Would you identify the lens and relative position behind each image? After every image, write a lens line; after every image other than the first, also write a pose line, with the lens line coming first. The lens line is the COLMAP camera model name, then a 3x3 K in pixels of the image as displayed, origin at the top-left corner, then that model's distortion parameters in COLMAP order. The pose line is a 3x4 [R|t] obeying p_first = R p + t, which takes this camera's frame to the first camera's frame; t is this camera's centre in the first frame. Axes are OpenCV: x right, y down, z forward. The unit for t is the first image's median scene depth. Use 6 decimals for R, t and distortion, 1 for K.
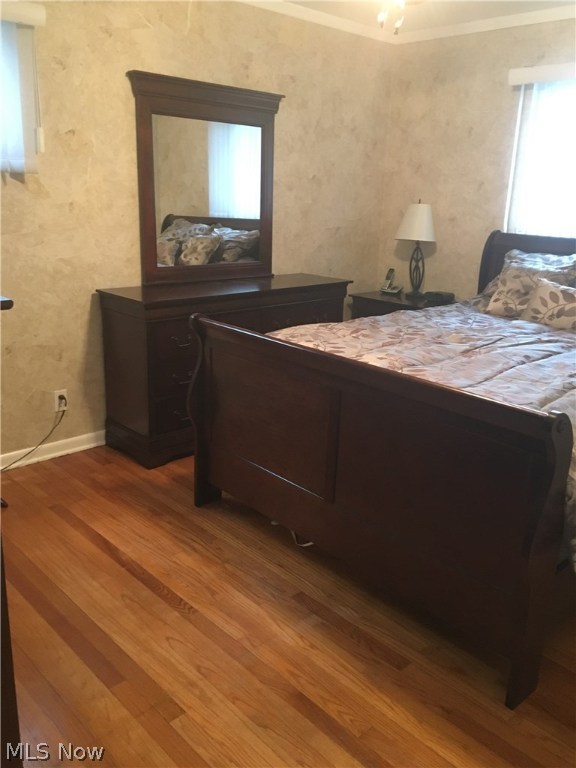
lens RADIAL K [[652.8, 0, 287.3], [0, 652.8, 383.1], [0, 0, 1]] dist [0.060661, -0.068333]
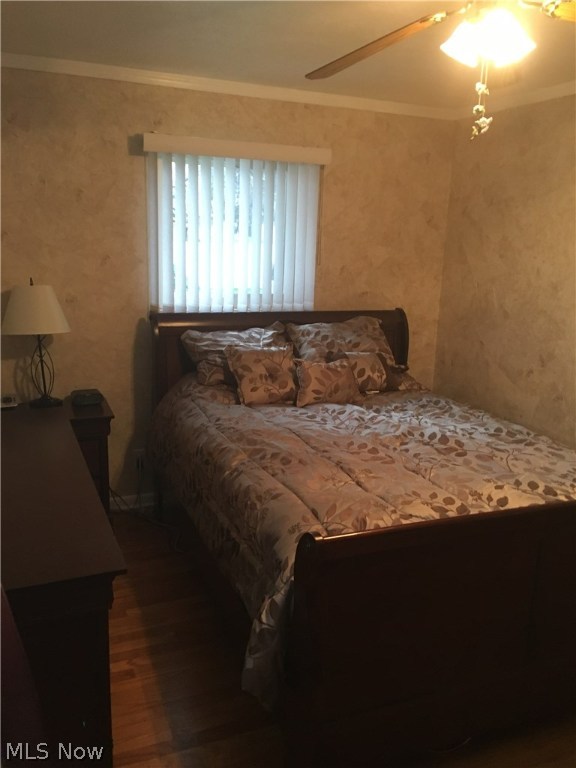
lens RADIAL K [[652.8, 0, 288.2], [0, 652.8, 385.6], [0, 0, 1]] dist [0.060661, -0.068333]
pose [[0.360004, -0.222652, 0.905993, -0.425278], [0.246062, 0.959380, 0.137997, -0.208801], [-0.899917, 0.173251, 0.400167, 0.495284]]
